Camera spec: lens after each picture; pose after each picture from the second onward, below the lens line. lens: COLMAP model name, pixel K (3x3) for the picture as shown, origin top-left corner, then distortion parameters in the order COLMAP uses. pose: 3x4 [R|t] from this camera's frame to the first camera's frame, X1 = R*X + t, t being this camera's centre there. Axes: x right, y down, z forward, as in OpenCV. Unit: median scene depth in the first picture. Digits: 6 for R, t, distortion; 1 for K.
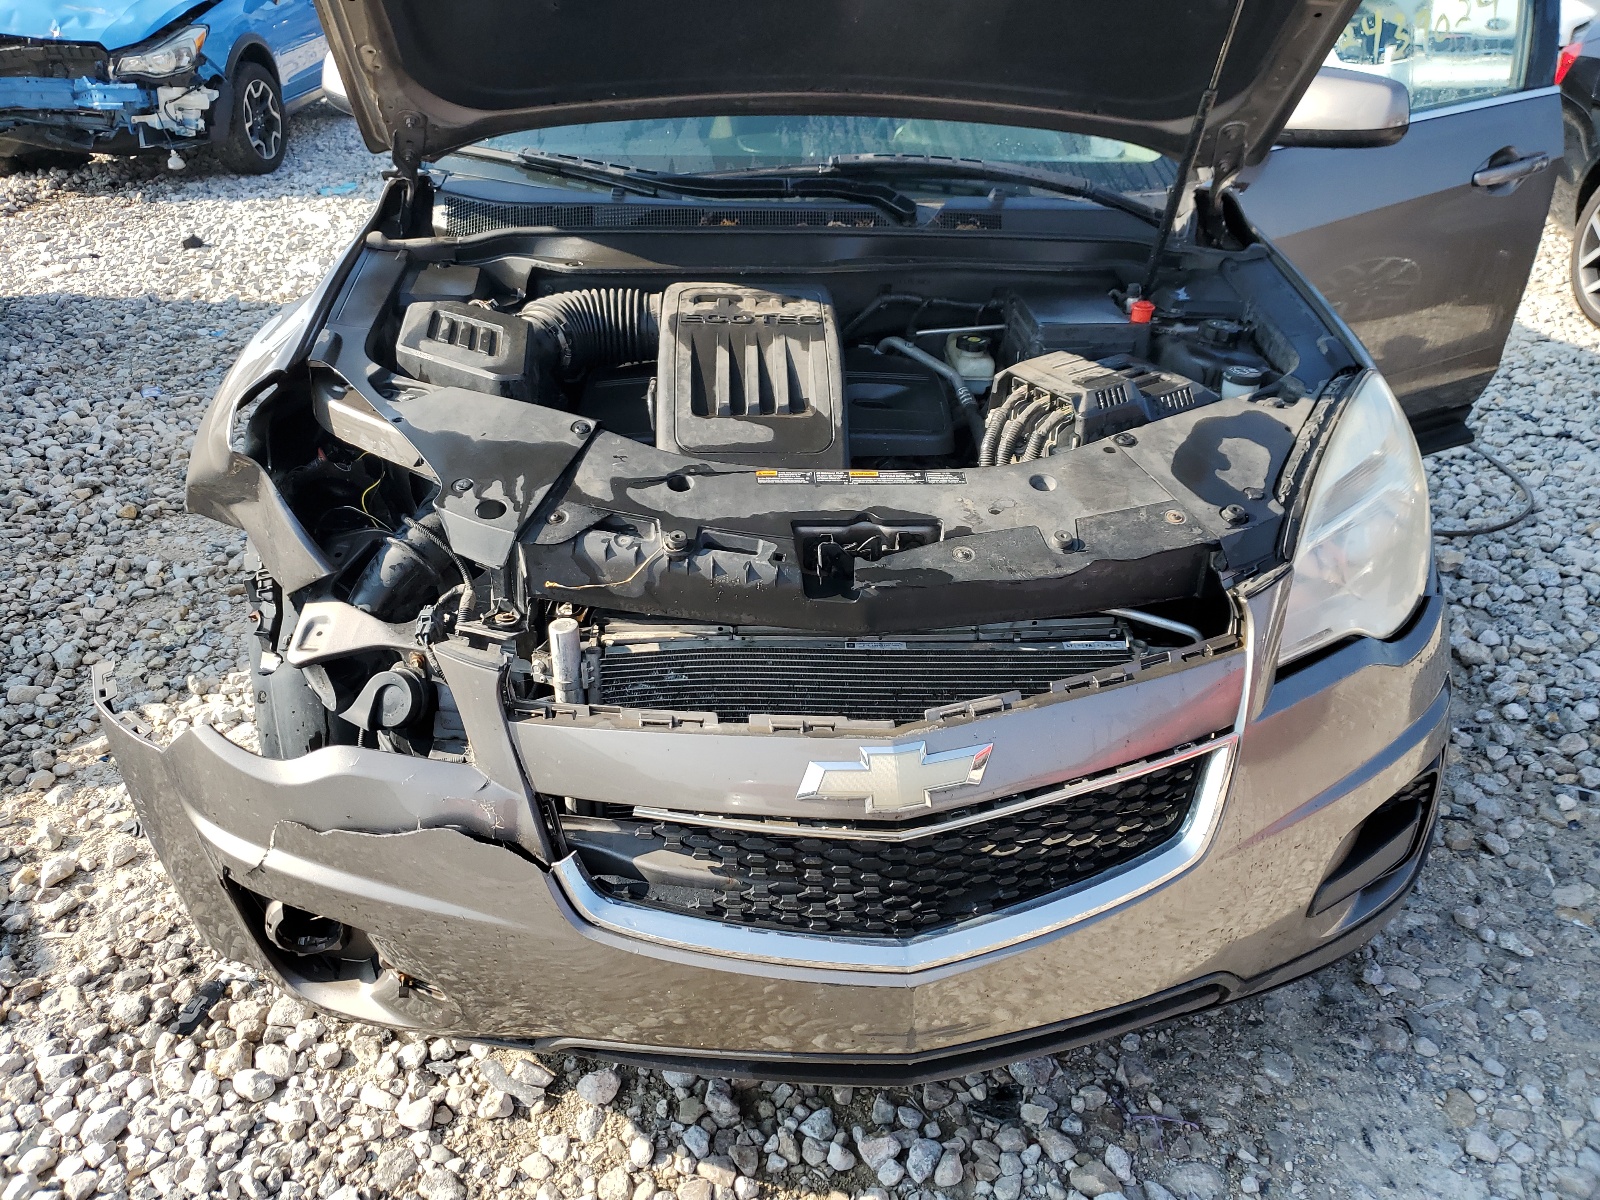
lens RADIAL K [[1319.6, 0, 801.3], [0, 1319.6, 606.0], [0, 0, 1]] dist [-0.000421, 0.033687]
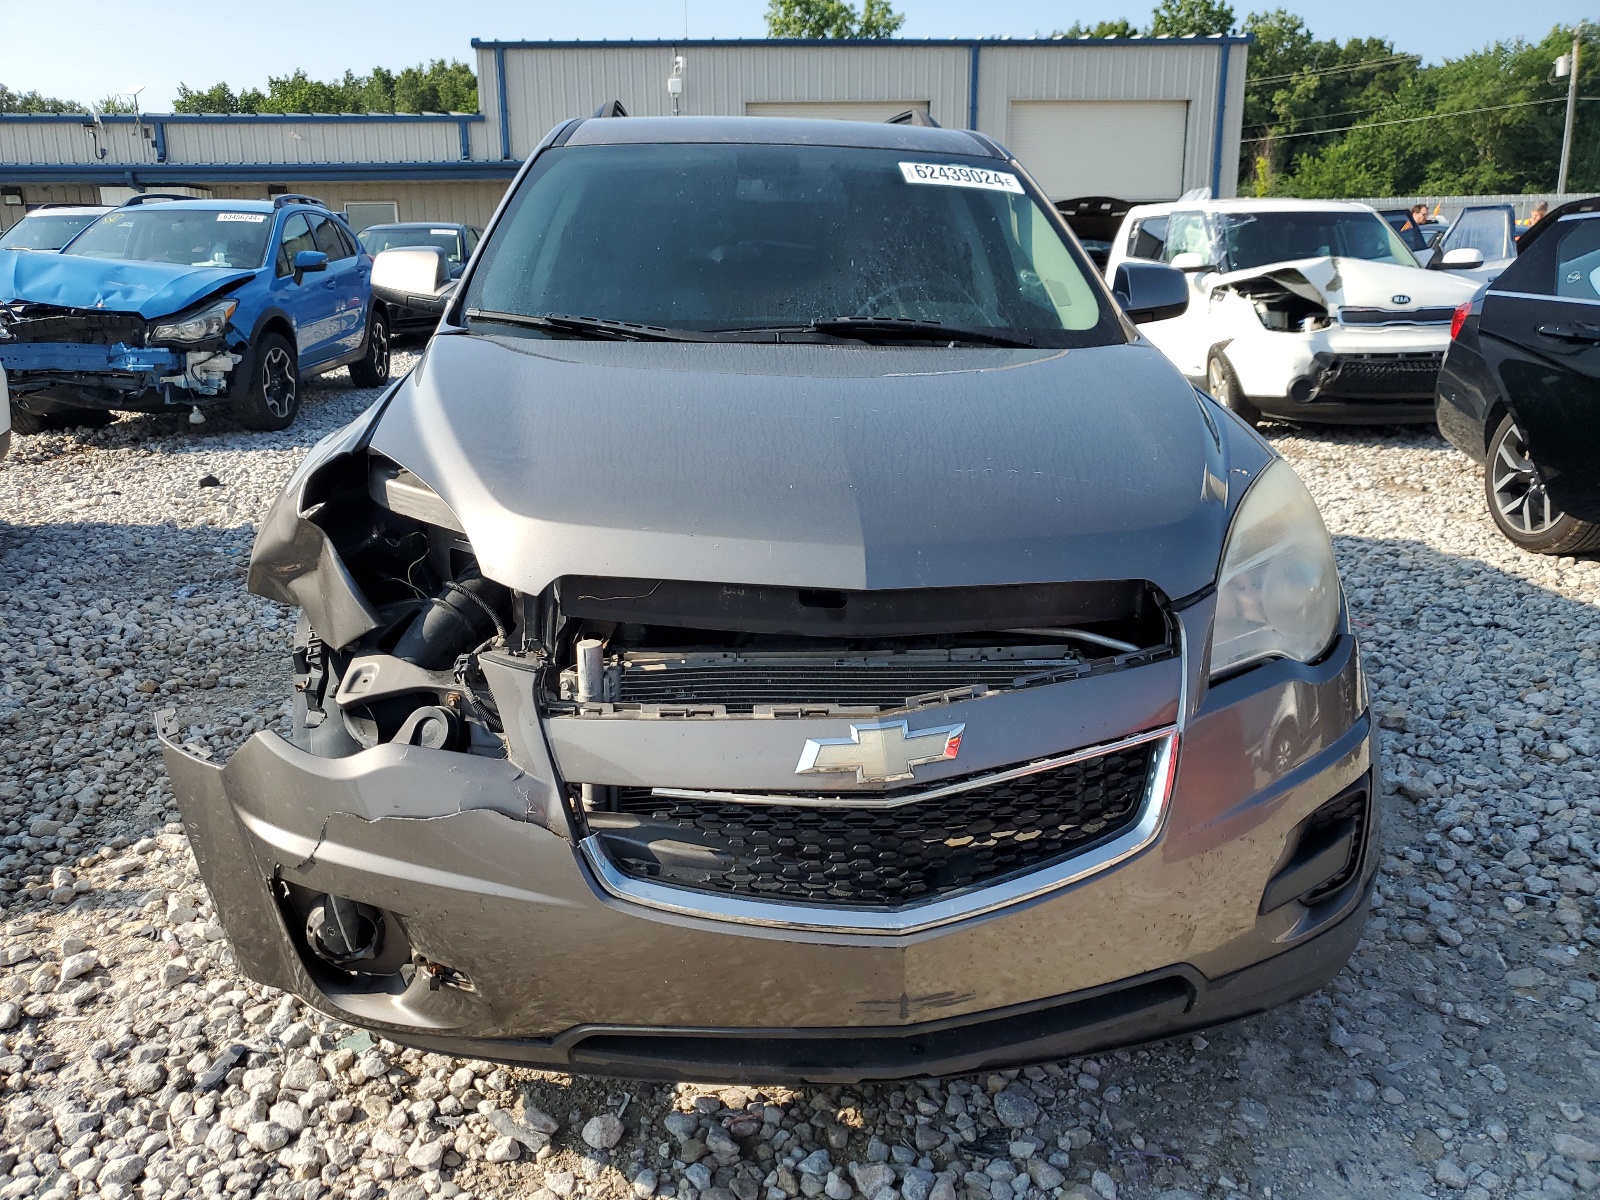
lens RADIAL K [[1319.6, 0, 802.9], [0, 1319.6, 593.3], [0, 0, 1]] dist [-0.000421, 0.033687]
pose [[0.999759, -0.007827, 0.020509, -0.013866], [0.012077, 0.976298, -0.216094, 0.170441], [-0.018332, 0.216290, 0.976157, -0.102934]]
